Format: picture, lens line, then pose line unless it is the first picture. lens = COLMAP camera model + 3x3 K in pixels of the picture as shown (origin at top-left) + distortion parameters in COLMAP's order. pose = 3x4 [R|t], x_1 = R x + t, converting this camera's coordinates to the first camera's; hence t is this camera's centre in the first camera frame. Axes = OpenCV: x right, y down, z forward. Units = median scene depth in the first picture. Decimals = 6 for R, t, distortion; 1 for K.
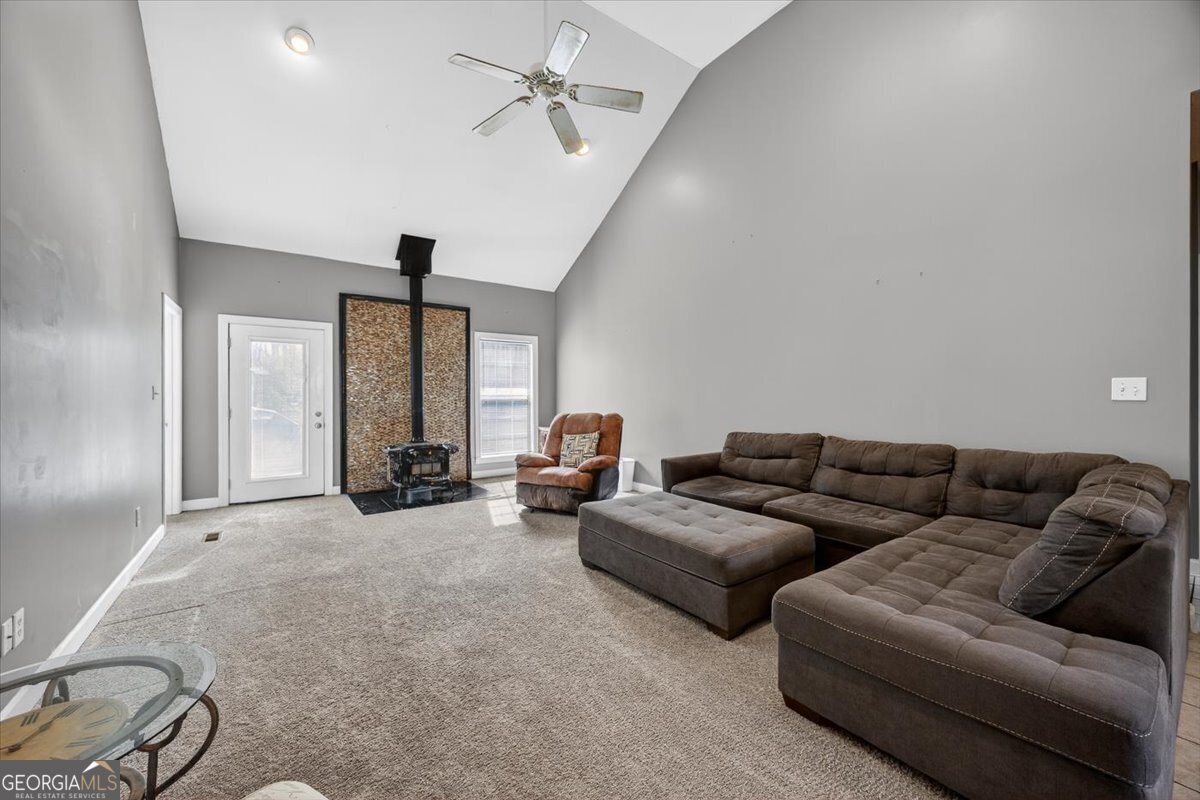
lens RADIAL K [[457.9, 0, 596.1], [0, 457.9, 399.2], [0, 0, 1]] dist [-0.003364, 0.000041]
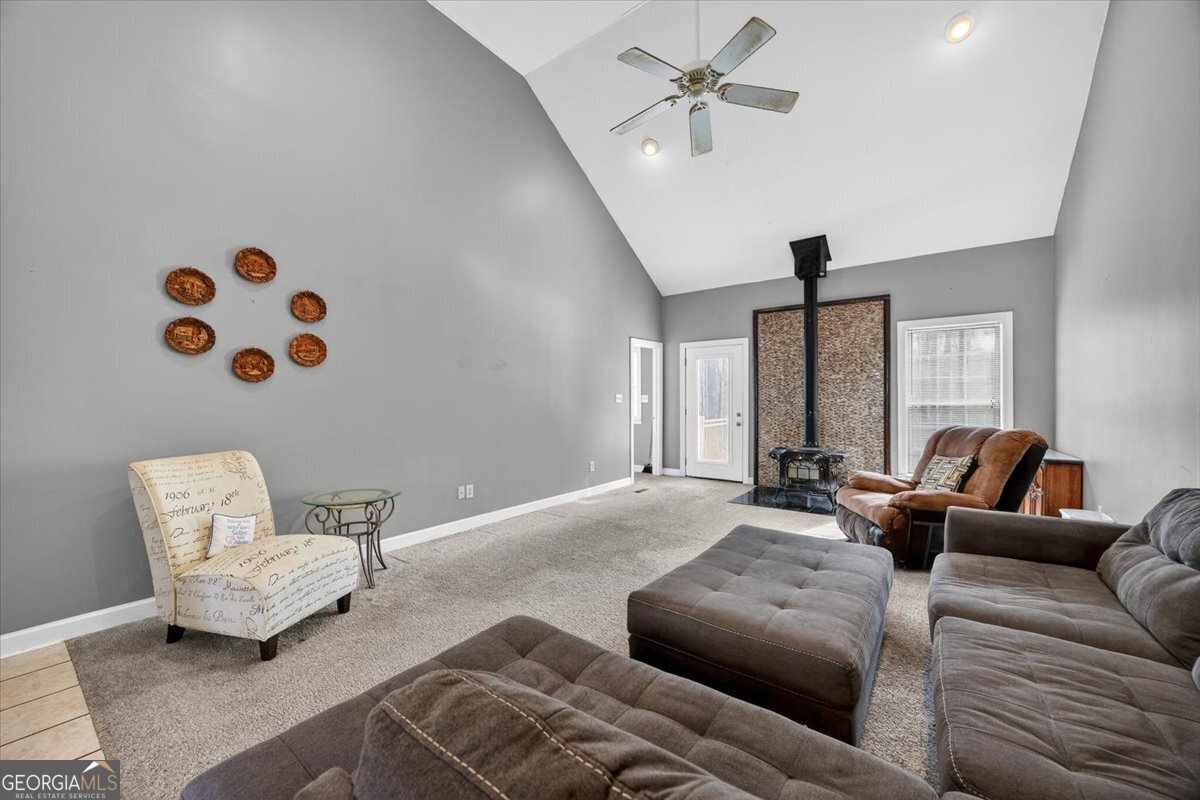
lens RADIAL K [[457.9, 0, 596.9], [0, 457.9, 397.2], [0, 0, 1]] dist [-0.003364, 0.000041]
pose [[0.294790, -0.002908, -0.955557, 0.422744], [-0.007941, 0.999953, -0.005493, -0.003651], [0.955529, 0.009207, 0.294754, 0.280795]]
